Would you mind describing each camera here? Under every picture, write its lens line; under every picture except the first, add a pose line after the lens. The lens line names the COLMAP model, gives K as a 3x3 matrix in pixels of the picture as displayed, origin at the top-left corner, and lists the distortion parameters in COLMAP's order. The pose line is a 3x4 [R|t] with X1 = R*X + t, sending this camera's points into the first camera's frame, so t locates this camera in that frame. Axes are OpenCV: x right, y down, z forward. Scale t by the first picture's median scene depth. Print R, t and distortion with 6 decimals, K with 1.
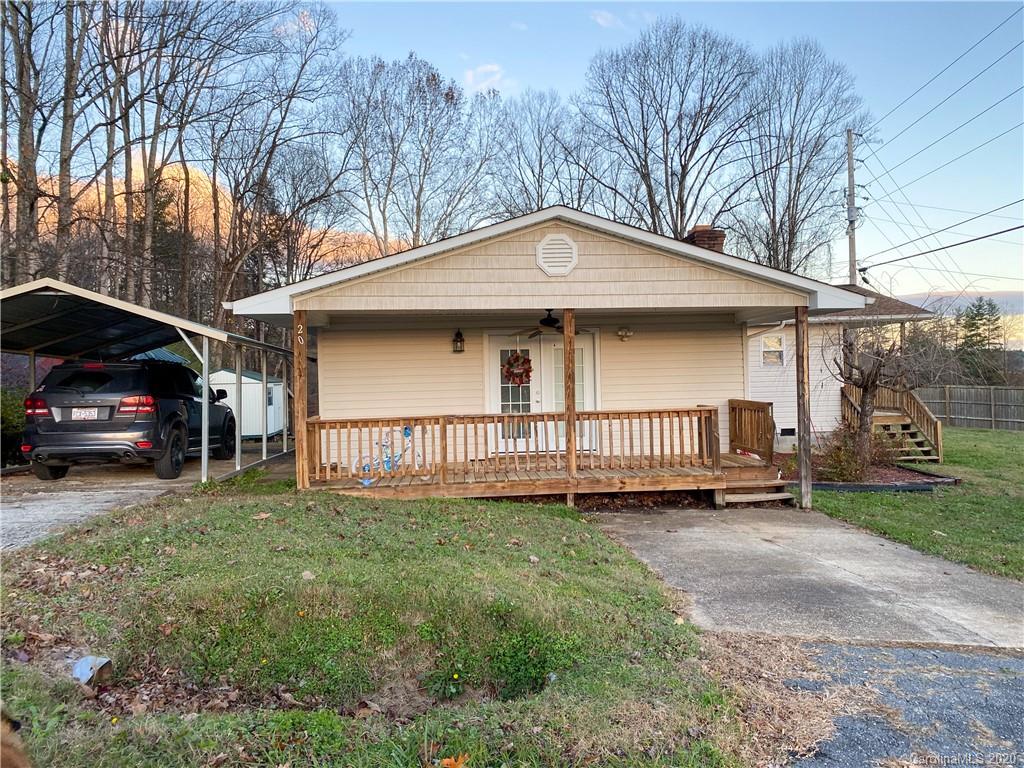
lens RADIAL K [[771.9, 0, 515.8], [0, 771.9, 368.4], [0, 0, 1]] dist [0.036067, -0.030847]
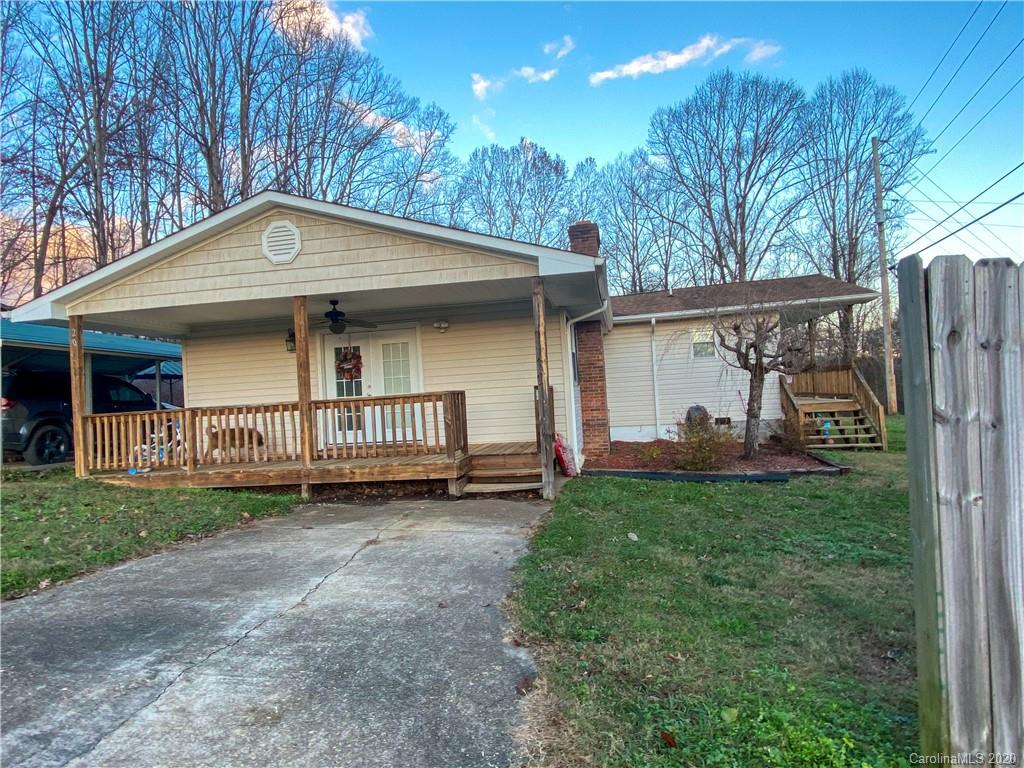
lens RADIAL K [[576.4, 0, 512.0], [0, 576.4, 384.0], [0, 0, 1]] dist [0.069838, -0.075477]
pose [[0.964682, -0.039495, -0.260441, 0.293453], [0.039229, 0.999211, -0.006223, 0.027990], [0.260481, -0.004214, 0.965470, 0.198956]]
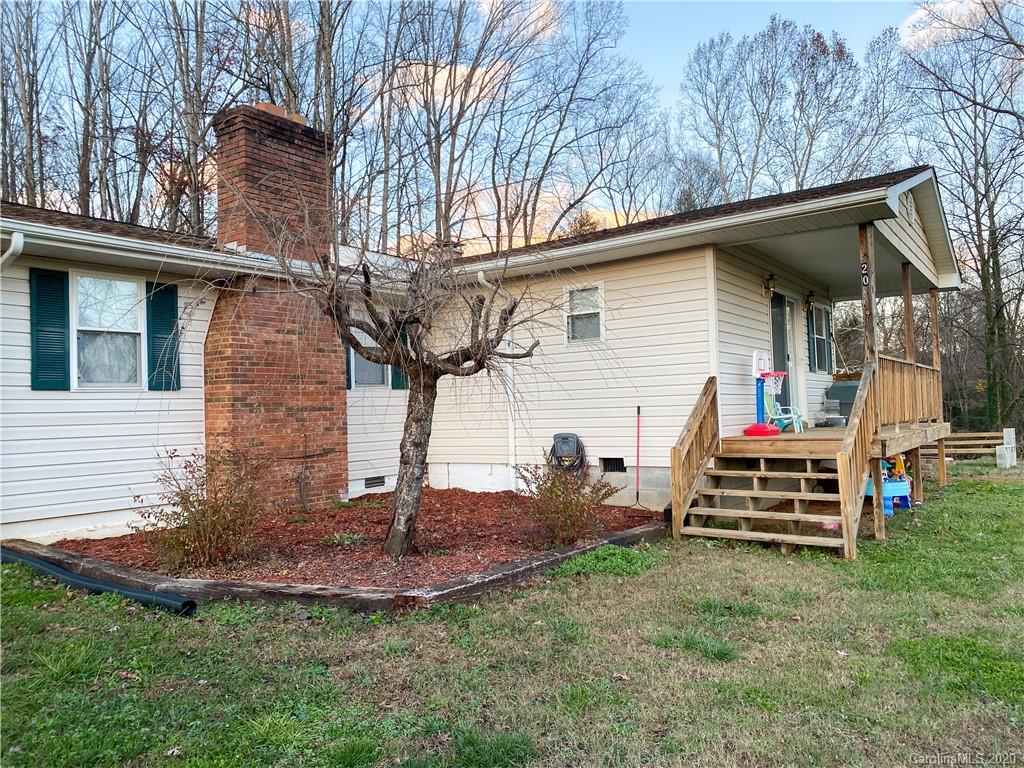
lens RADIAL K [[771.9, 0, 515.8], [0, 771.9, 368.4], [0, 0, 1]] dist [0.036067, -0.030847]
pose [[0.762605, -0.038026, -0.645746, 0.655495], [0.015630, 0.999062, -0.040372, 0.039722], [0.646676, 0.020695, 0.762484, 0.586158]]
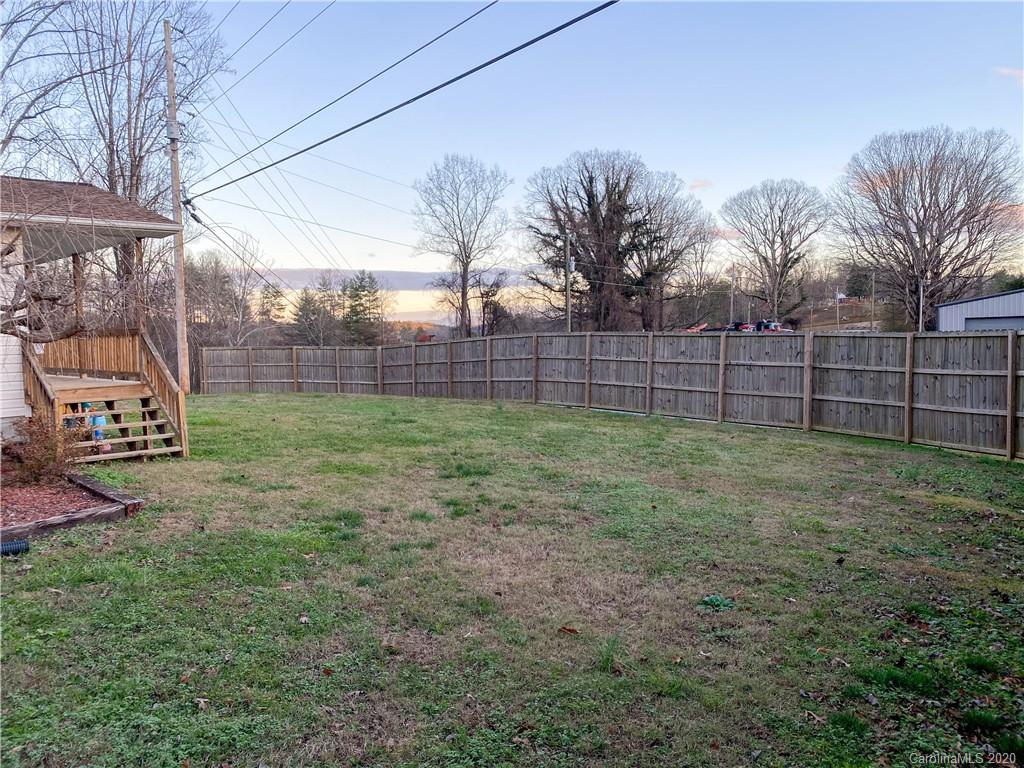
lens RADIAL K [[771.9, 0, 515.8], [0, 771.9, 368.4], [0, 0, 1]] dist [0.036067, -0.030847]
pose [[0.749297, -0.030981, 0.661509, 0.322264], [0.004622, 0.999125, 0.041557, 0.023287], [-0.662218, -0.028081, 0.748785, 0.336324]]
